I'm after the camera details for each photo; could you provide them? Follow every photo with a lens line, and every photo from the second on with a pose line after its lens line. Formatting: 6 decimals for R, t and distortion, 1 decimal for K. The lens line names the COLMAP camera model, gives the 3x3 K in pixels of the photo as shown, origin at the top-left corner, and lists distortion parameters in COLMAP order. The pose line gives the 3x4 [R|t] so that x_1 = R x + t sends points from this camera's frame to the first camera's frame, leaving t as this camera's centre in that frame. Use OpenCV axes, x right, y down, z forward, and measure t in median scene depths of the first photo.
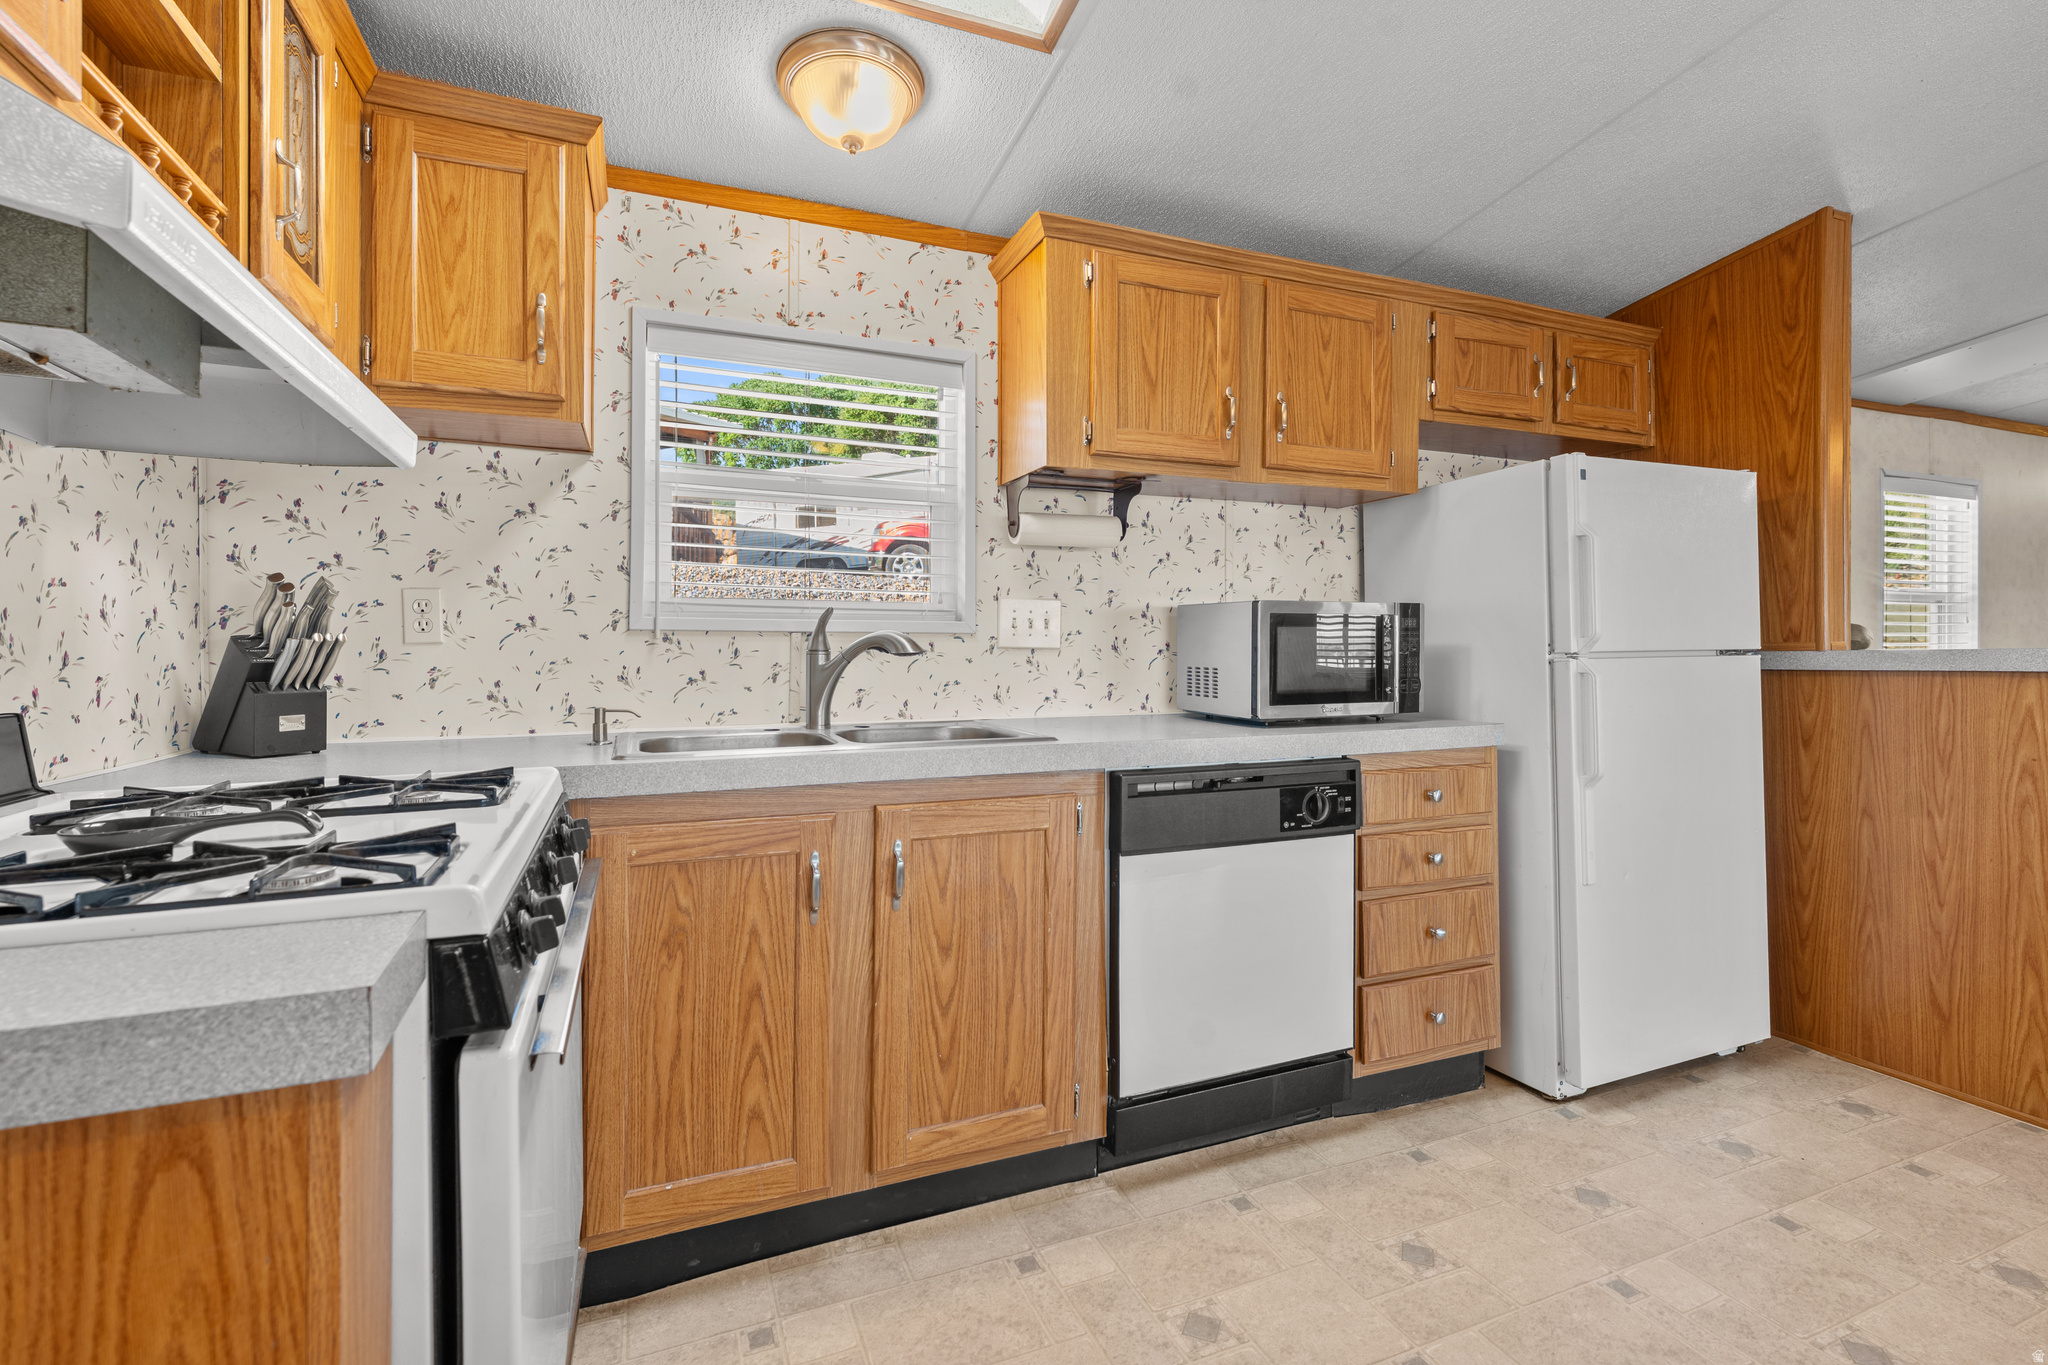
lens RADIAL K [[932.0, 0, 1019.0], [0, 932.0, 628.5], [0, 0, 1]] dist [-0.003721, -0.000795]
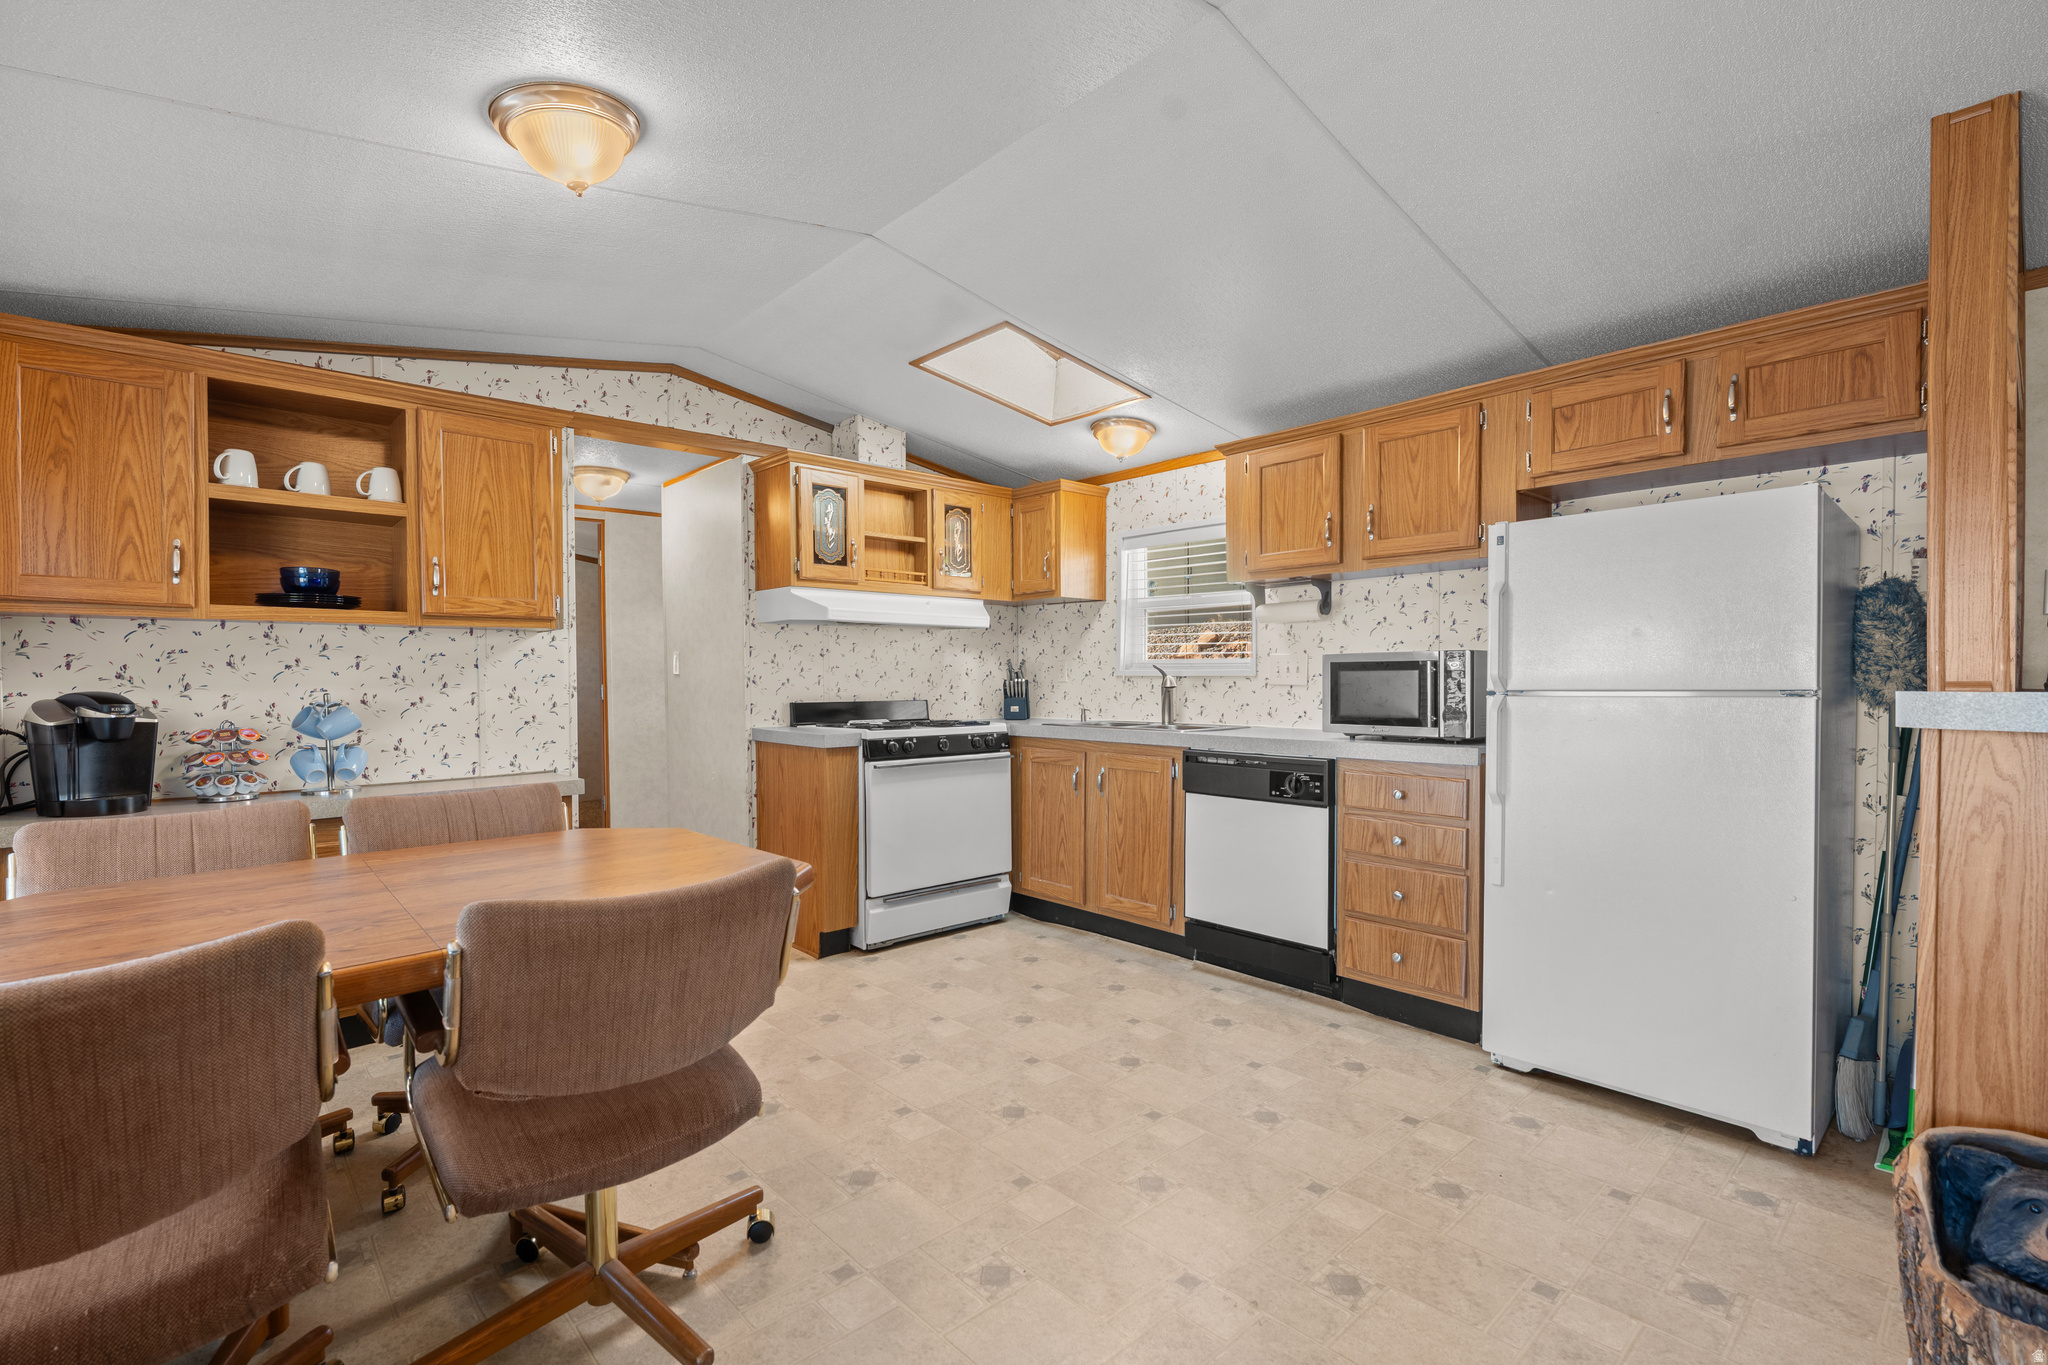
lens RADIAL K [[932.0, 0, 1019.0], [0, 932.0, 628.5], [0, 0, 1]] dist [-0.003721, -0.000795]
pose [[0.330508, -0.052482, -0.942343, 1.632823], [0.020459, 0.998617, -0.048441, -0.009134], [0.943581, -0.003269, 0.331124, 0.024607]]
